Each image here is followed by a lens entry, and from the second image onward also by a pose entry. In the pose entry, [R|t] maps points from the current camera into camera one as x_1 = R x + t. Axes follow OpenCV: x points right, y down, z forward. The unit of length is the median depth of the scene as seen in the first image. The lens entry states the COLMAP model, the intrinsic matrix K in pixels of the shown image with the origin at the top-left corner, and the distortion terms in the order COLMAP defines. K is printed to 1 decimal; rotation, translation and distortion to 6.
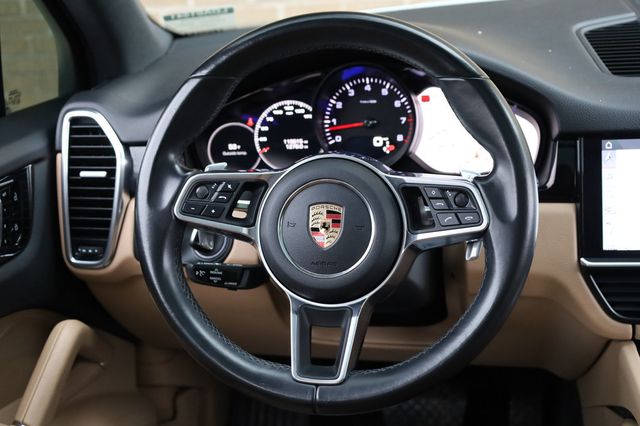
lens RADIAL K [[989.8, 0, 320.0], [0, 989.8, 213.0], [0, 0, 1]] dist [0.000669, -0.024452]
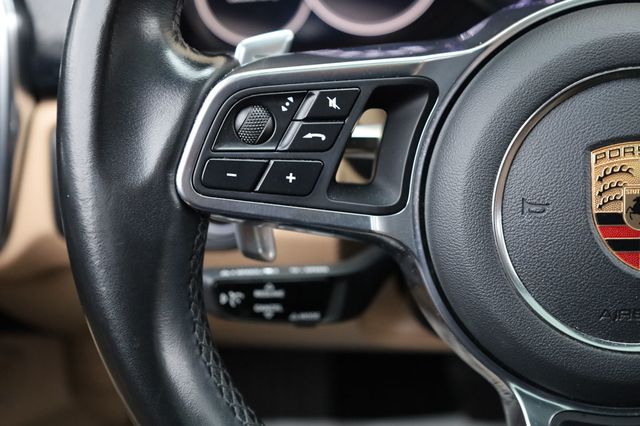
lens RADIAL K [[915.4, 0, 320.0], [0, 915.4, 213.0], [0, 0, 1]] dist [0.007670, 0.025312]
pose [[0.991115, -0.083183, 0.103783, -0.124287], [0.063512, 0.981576, 0.180209, -0.044278], [-0.116861, -0.172017, 0.978138, 0.636995]]
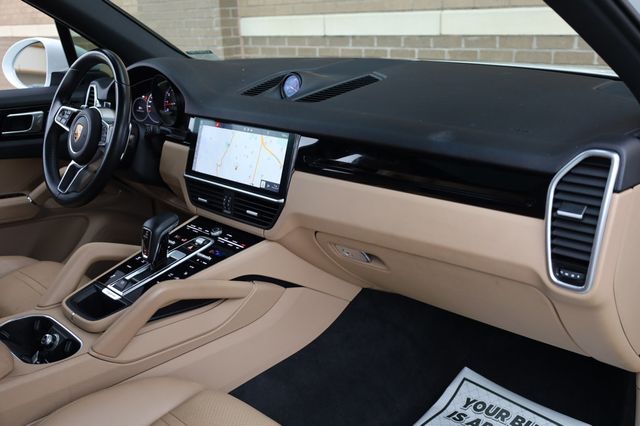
lens RADIAL K [[654.8, 0, 320.0], [0, 654.8, 213.0], [0, 0, 1]] dist [0.001983, 0.005626]
pose [[0.815015, 0.216410, -0.537511, 1.305920], [-0.202759, 0.975505, 0.085314, -0.050209], [0.542807, 0.039453, 0.838930, -0.048263]]
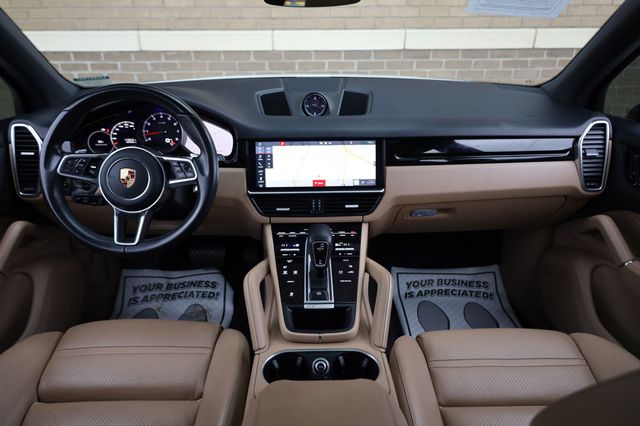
lens RADIAL K [[440.5, 0, 320.0], [0, 440.5, 213.0], [0, 0, 1]] dist [0.006784, -0.000910]
pose [[0.971808, -0.022359, 0.234710, 0.180416], [-0.000960, 0.995110, 0.098770, -0.006965], [-0.235771, -0.096210, 0.967034, -0.103905]]
